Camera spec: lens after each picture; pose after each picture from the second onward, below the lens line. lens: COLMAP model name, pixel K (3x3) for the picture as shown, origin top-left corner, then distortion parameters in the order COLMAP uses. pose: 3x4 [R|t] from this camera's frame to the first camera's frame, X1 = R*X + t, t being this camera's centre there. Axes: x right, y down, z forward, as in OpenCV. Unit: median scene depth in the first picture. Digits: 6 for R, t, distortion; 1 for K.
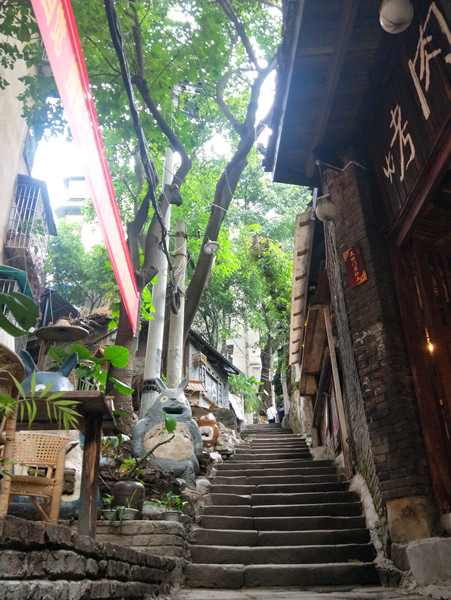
lens RADIAL K [[512.7, 0, 225.5], [0, 512.7, 300.0], [0, 0, 1]] dist [0.096817, -0.250960]
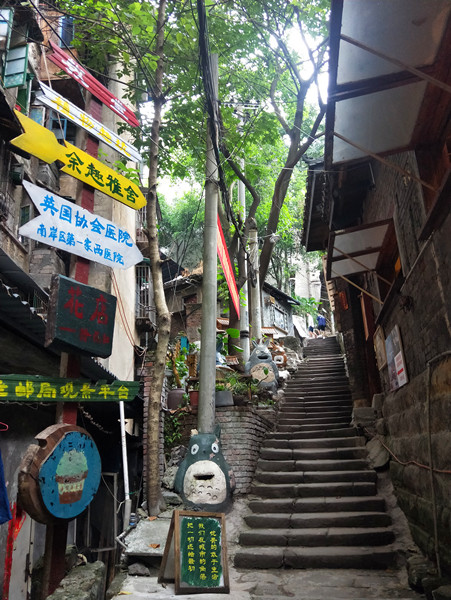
lens RADIAL K [[512.7, 0, 225.5], [0, 512.7, 300.0], [0, 0, 1]] dist [0.096817, -0.250960]
pose [[0.990066, -0.058238, -0.127974, 0.013237], [0.081420, 0.979520, 0.184149, -0.237327], [0.114629, -0.192740, 0.974531, -0.563046]]
